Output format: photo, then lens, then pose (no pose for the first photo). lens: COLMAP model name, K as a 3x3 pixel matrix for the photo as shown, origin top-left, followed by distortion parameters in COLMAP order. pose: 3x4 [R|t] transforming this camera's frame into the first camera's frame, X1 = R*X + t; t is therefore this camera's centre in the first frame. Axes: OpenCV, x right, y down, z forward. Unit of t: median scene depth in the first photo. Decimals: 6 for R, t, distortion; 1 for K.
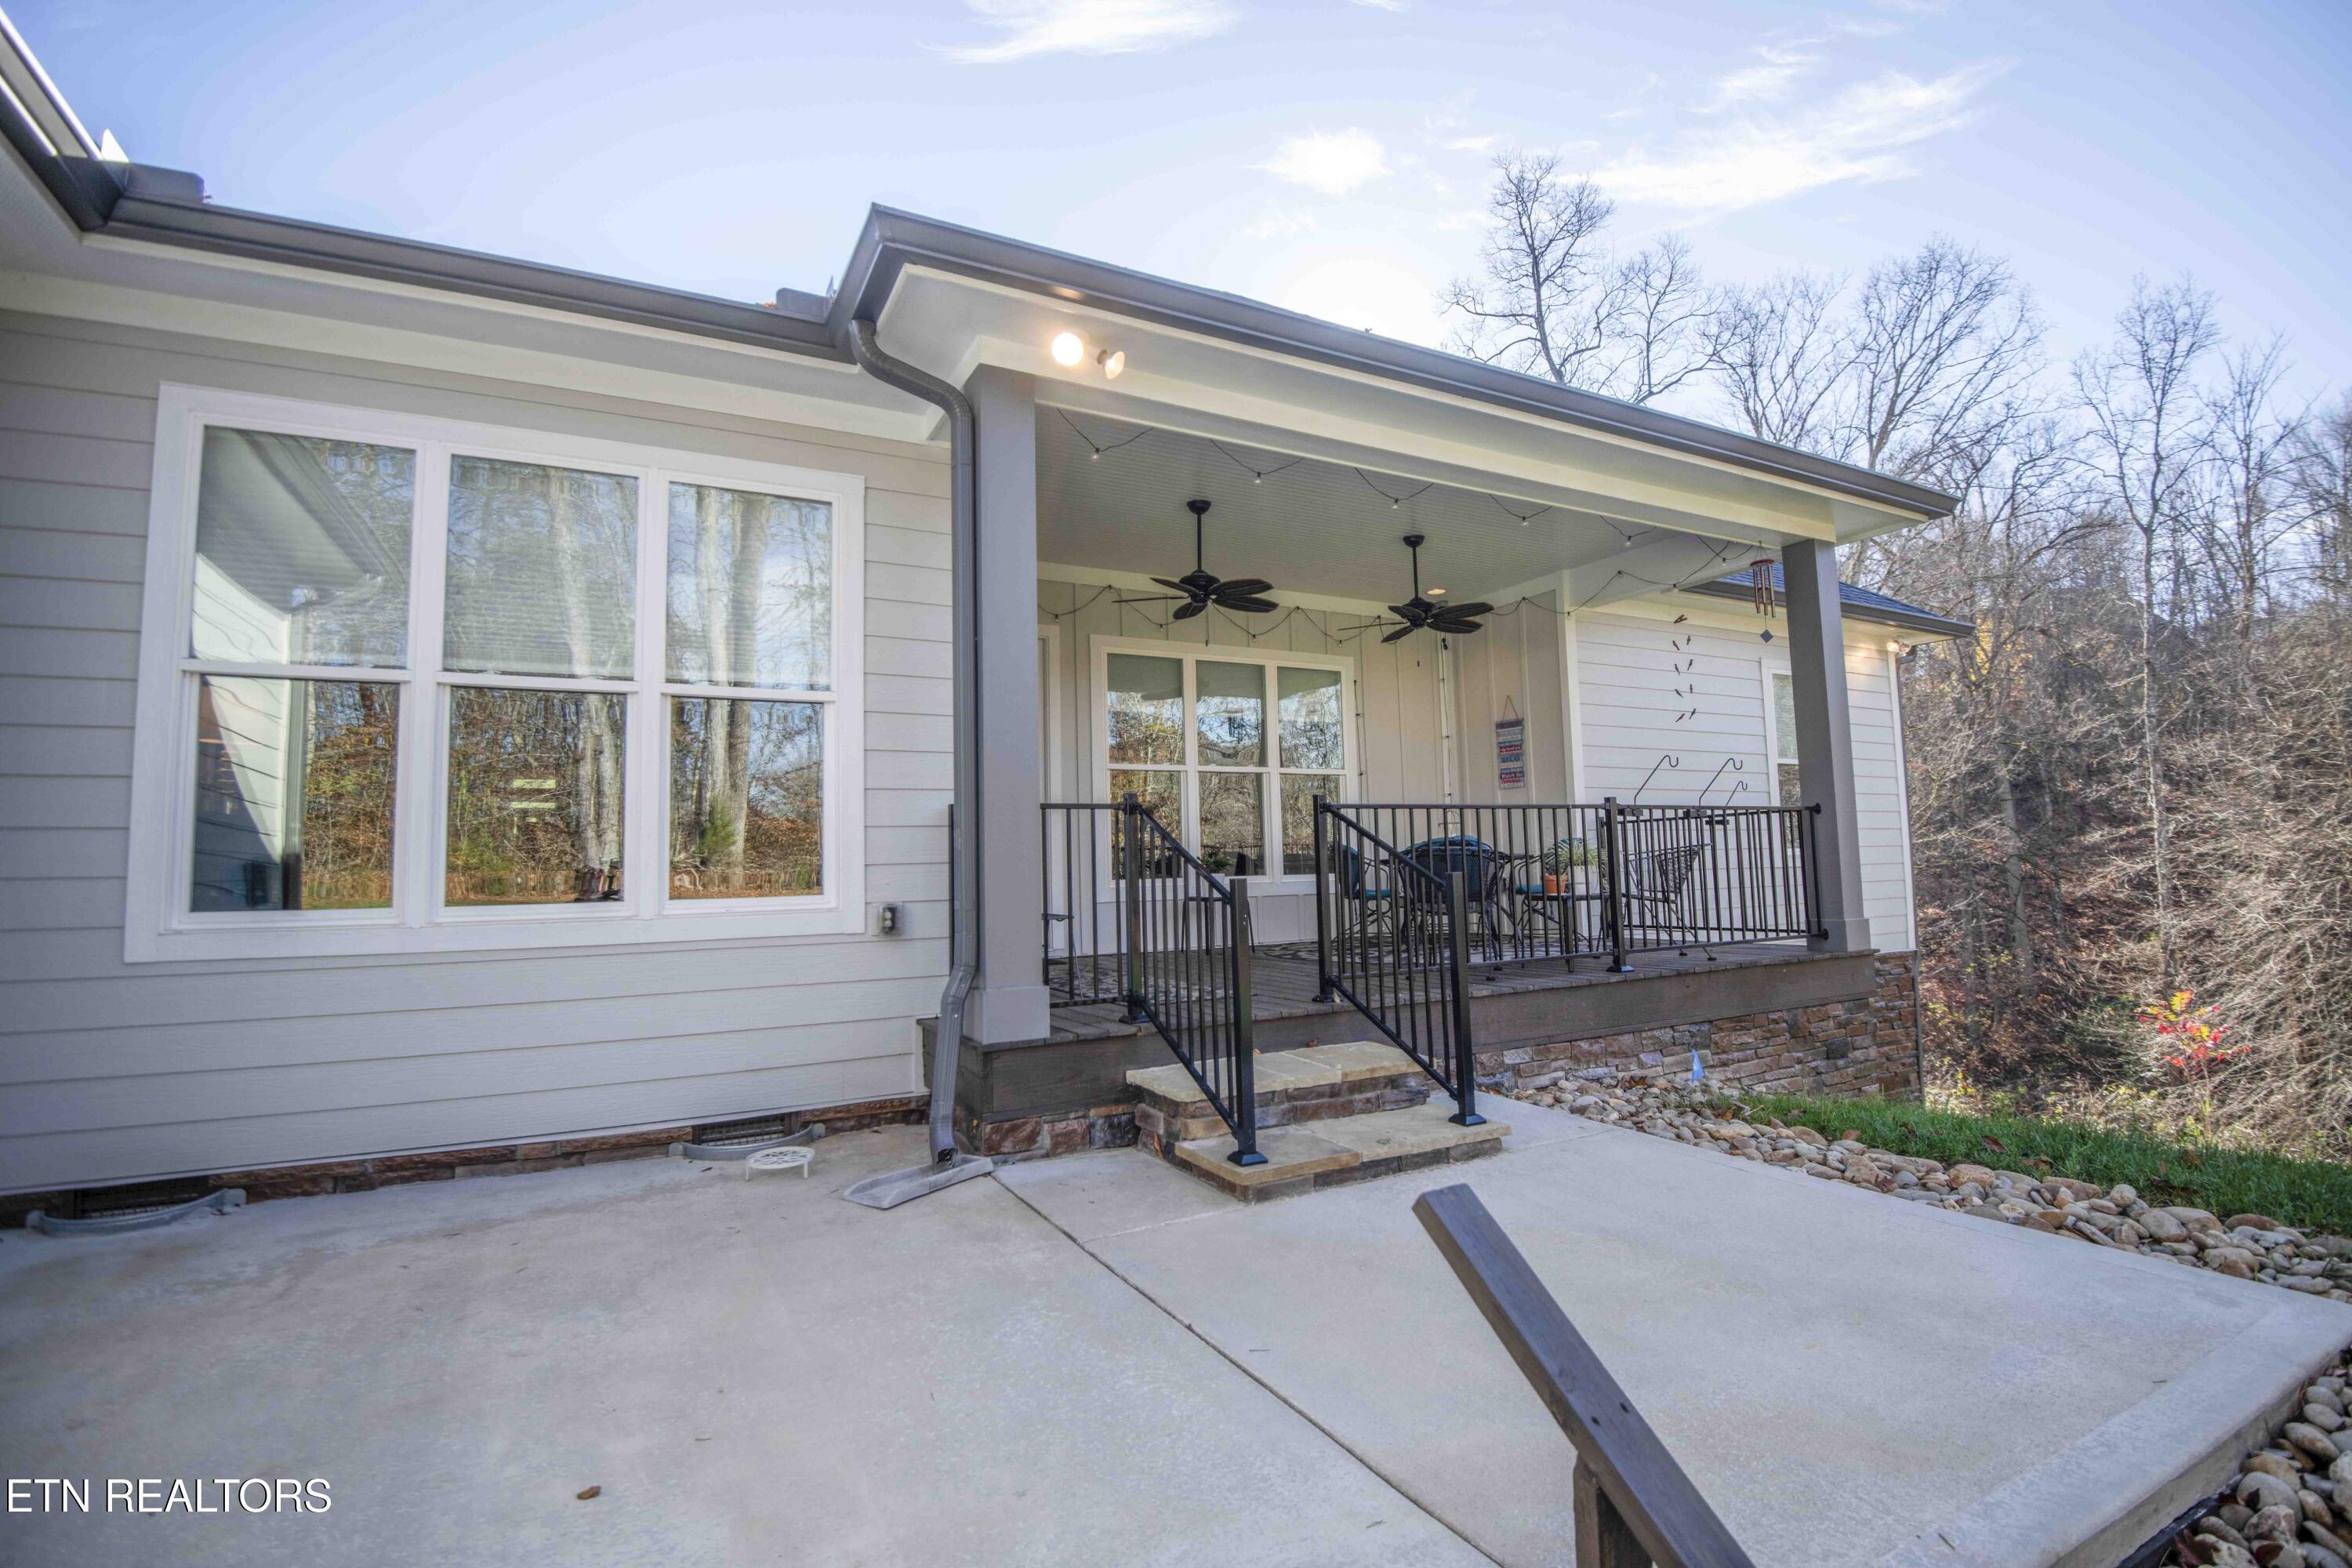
lens RADIAL K [[1075.4, 0, 1176.0], [0, 1075.4, 784.0], [0, 0, 1]] dist [-0.011475, -0.000742]
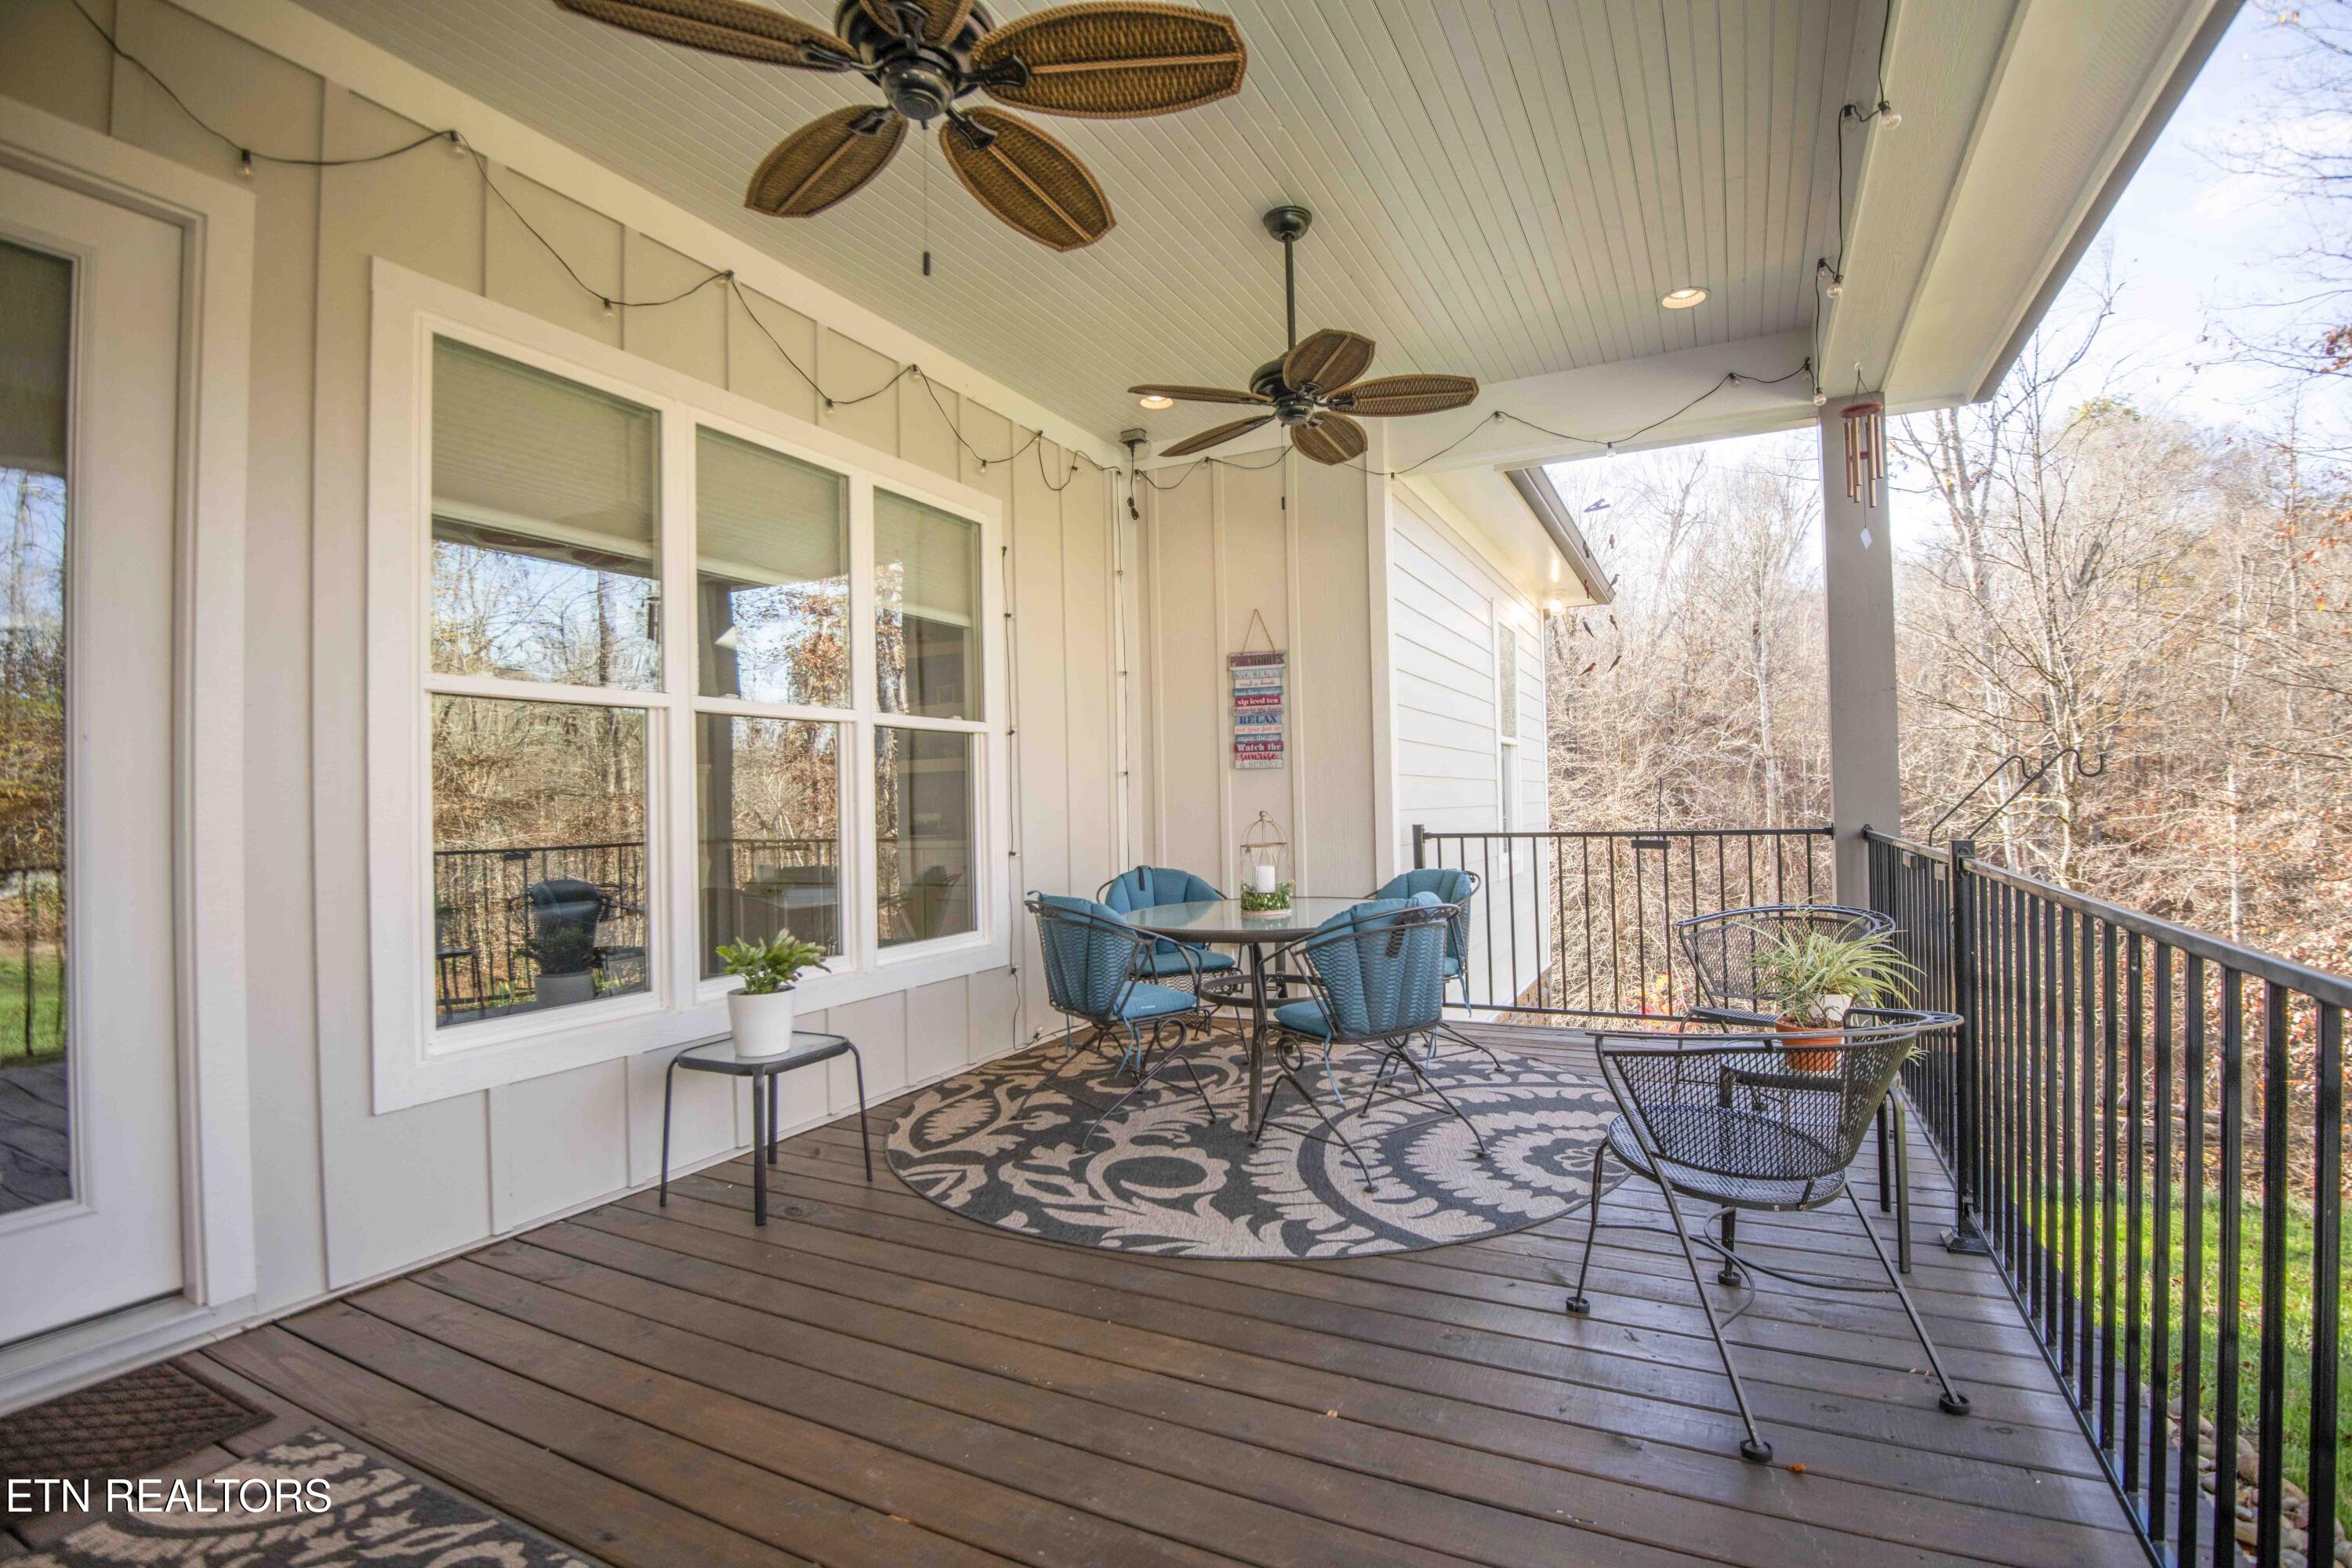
lens RADIAL K [[1075.4, 0, 1176.0], [0, 1075.4, 784.0], [0, 0, 1]] dist [-0.011475, -0.000742]
pose [[0.817567, 0.021508, 0.575432, -0.057484], [-0.048993, 0.998277, 0.032295, -0.004876], [-0.573746, -0.054595, 0.817212, 0.552629]]
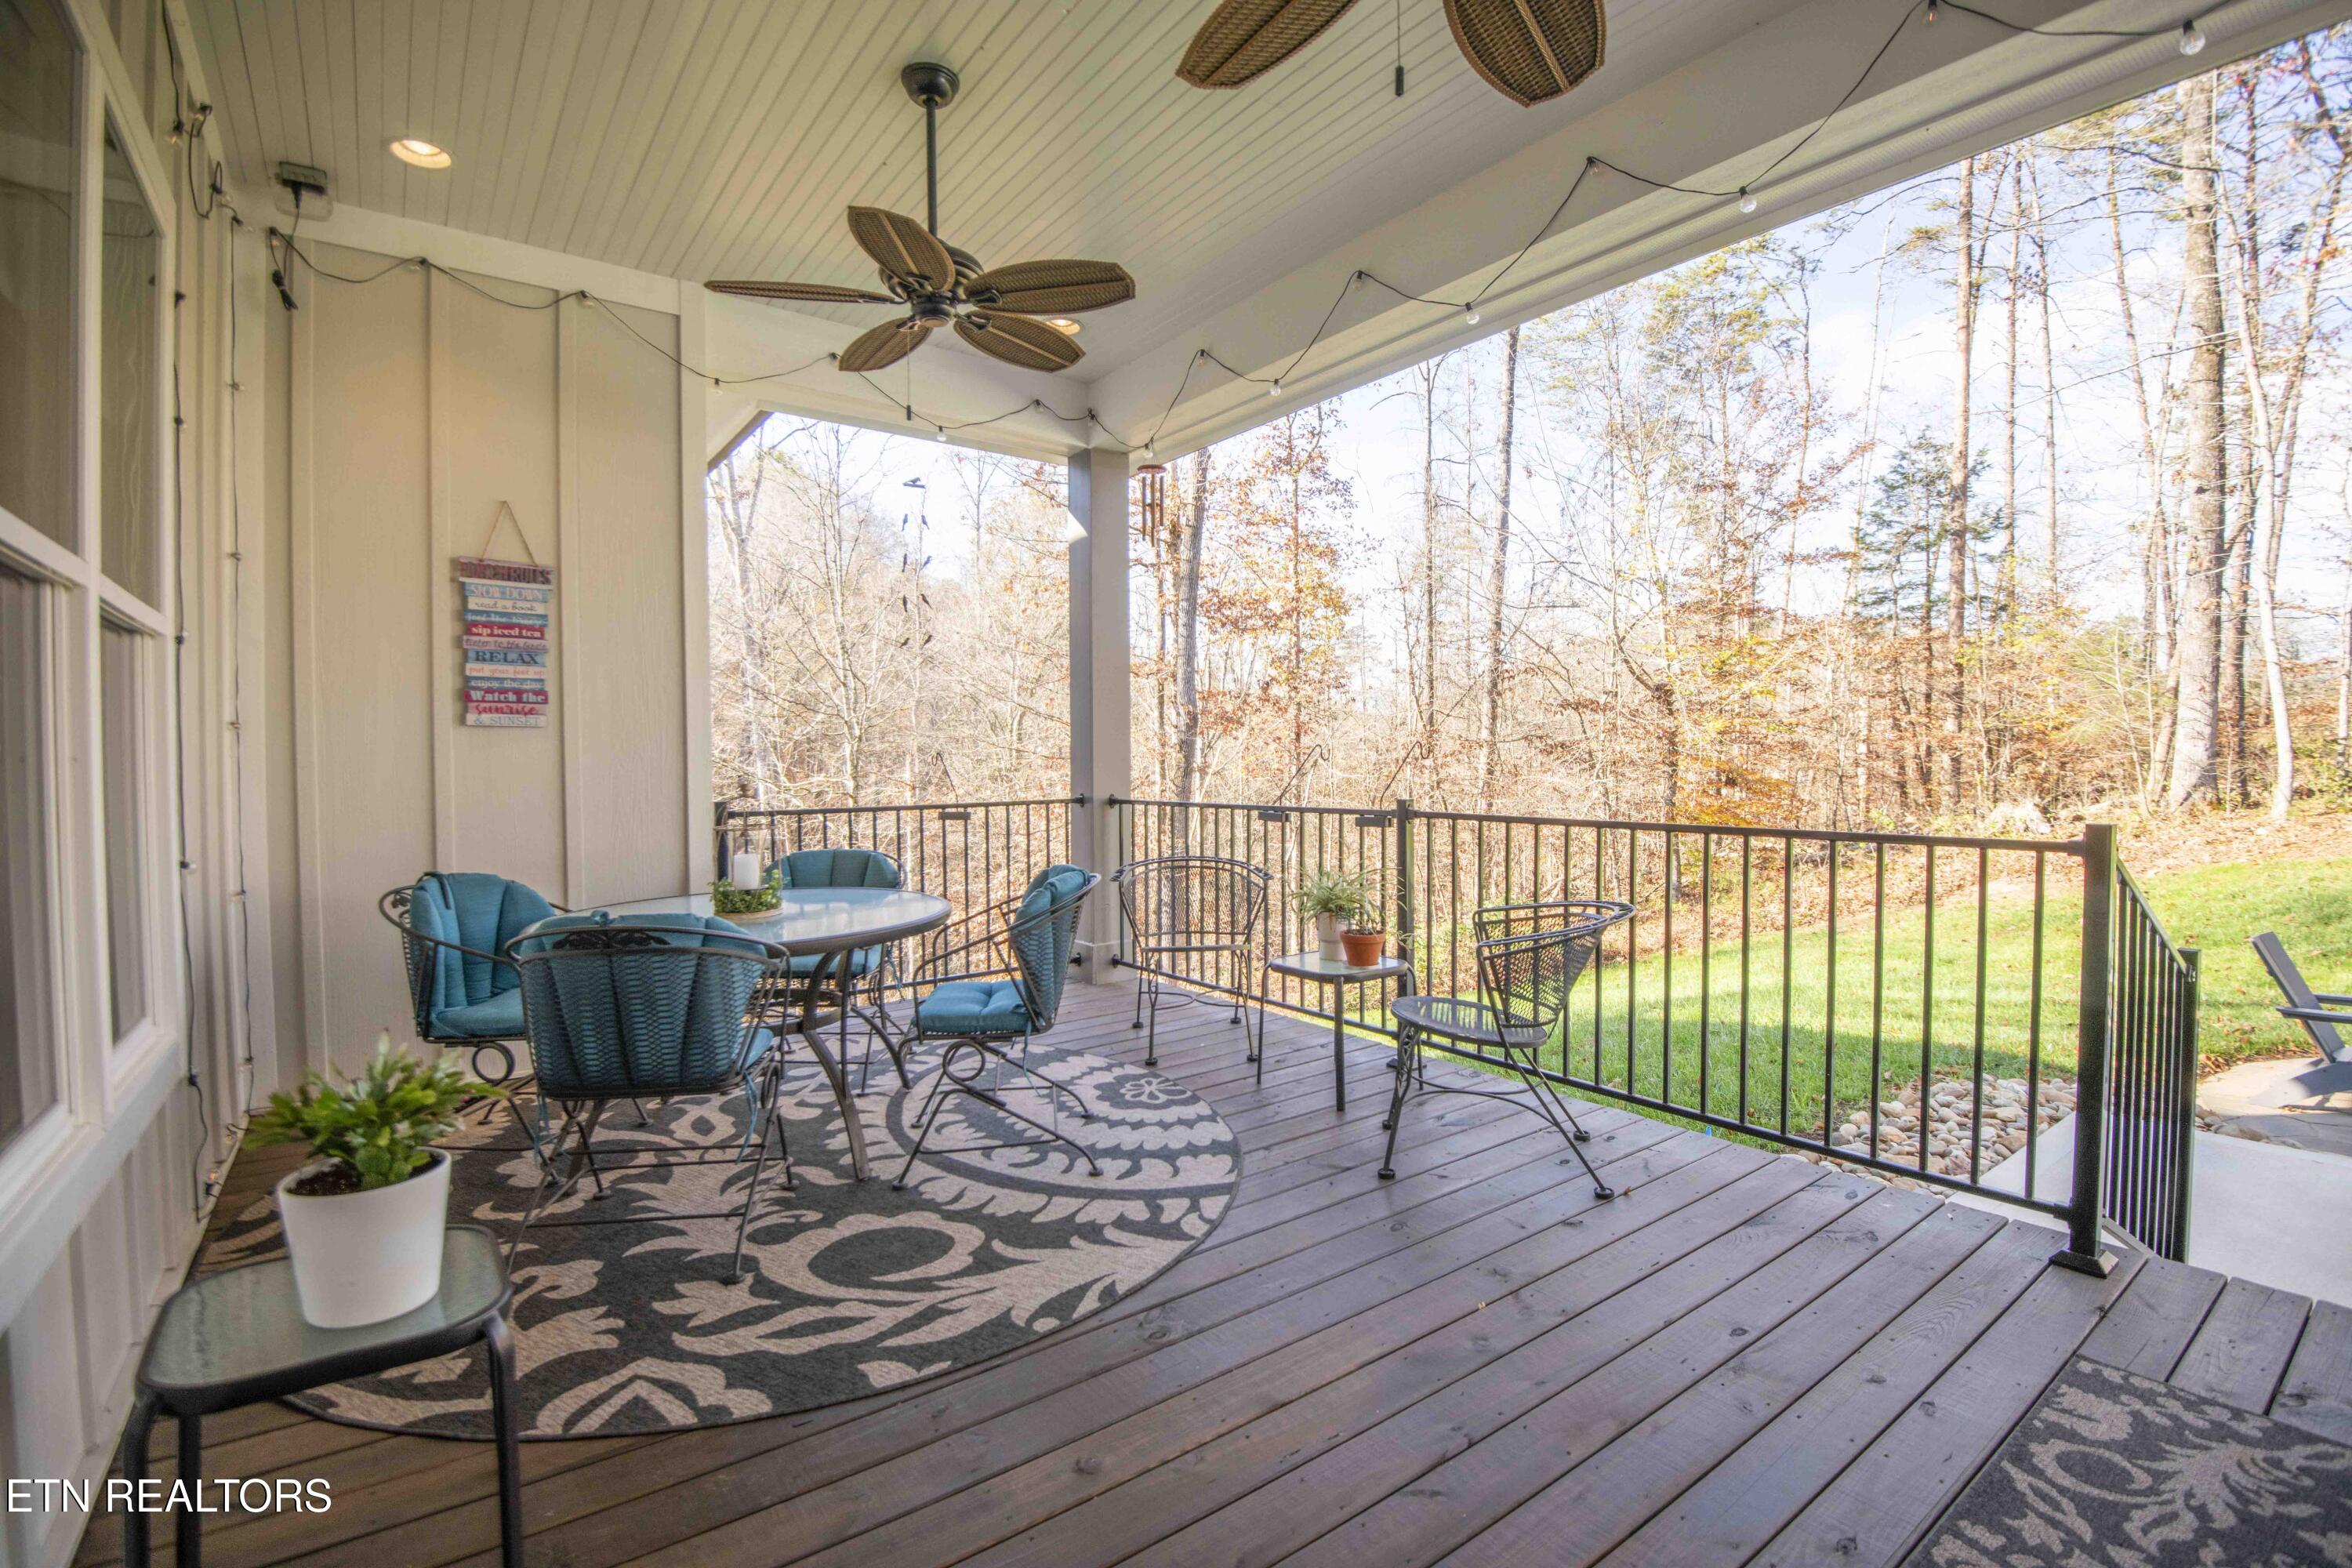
lens RADIAL K [[1071.4, 0, 1219.2], [0, 1071.4, 801.5], [0, 0, 1]] dist [-0.036401, -0.000625]
pose [[-0.174441, -0.006779, 0.984644, -0.132879], [-0.066706, 0.997760, -0.004948, 0.015812], [-0.982405, -0.066545, -0.174503, 0.803759]]
